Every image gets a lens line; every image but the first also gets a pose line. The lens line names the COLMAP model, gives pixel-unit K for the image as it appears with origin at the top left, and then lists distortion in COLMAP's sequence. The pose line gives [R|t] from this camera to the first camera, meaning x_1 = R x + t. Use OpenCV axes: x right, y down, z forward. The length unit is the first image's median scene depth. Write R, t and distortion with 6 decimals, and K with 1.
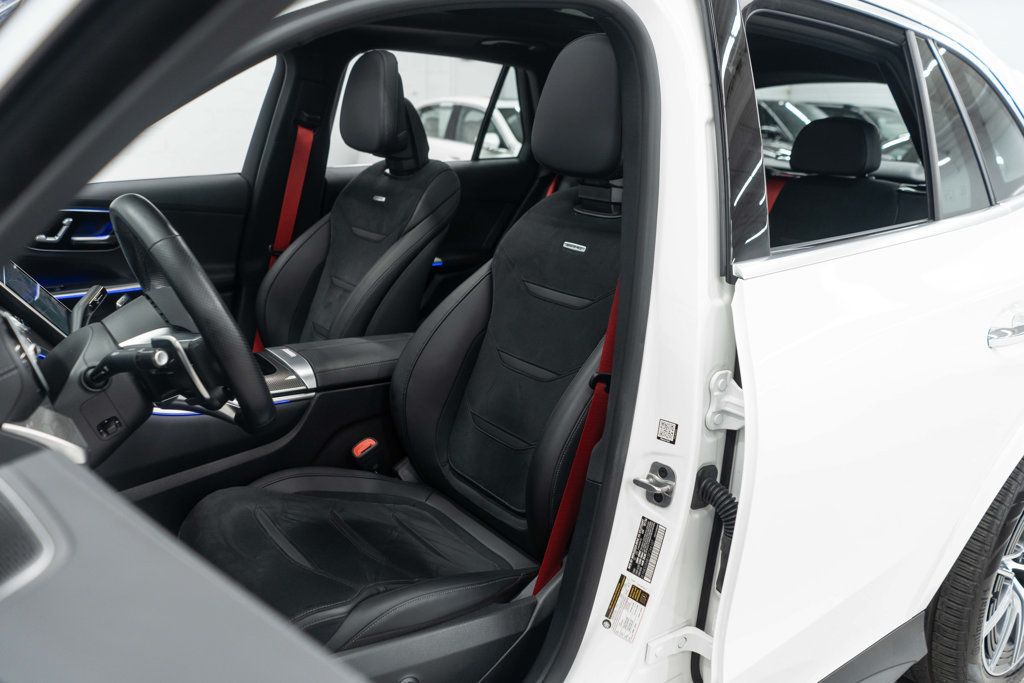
lens RADIAL K [[792.1, 0, 512.0], [0, 792.1, 341.5], [0, 0, 1]] dist [-0.013886, -0.006922]
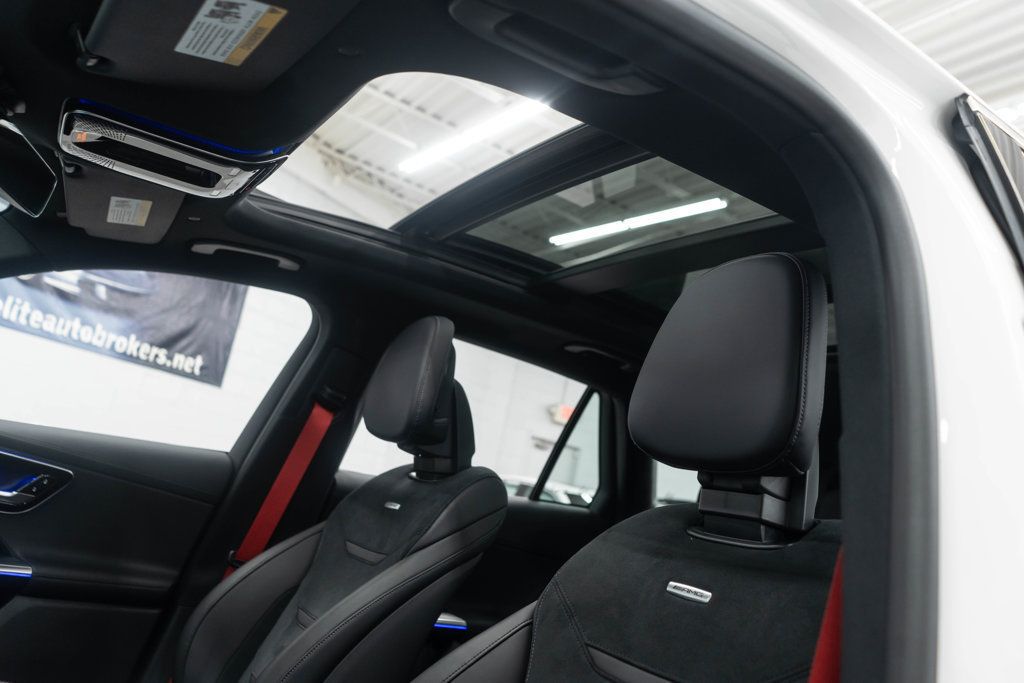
lens RADIAL K [[792.1, 0, 512.0], [0, 792.1, 341.5], [0, 0, 1]] dist [-0.013886, -0.006922]
pose [[0.985104, 0.132504, -0.109604, -0.003776], [-0.168708, 0.868089, -0.466861, 0.005191], [0.033285, 0.478398, 0.877512, 0.321120]]
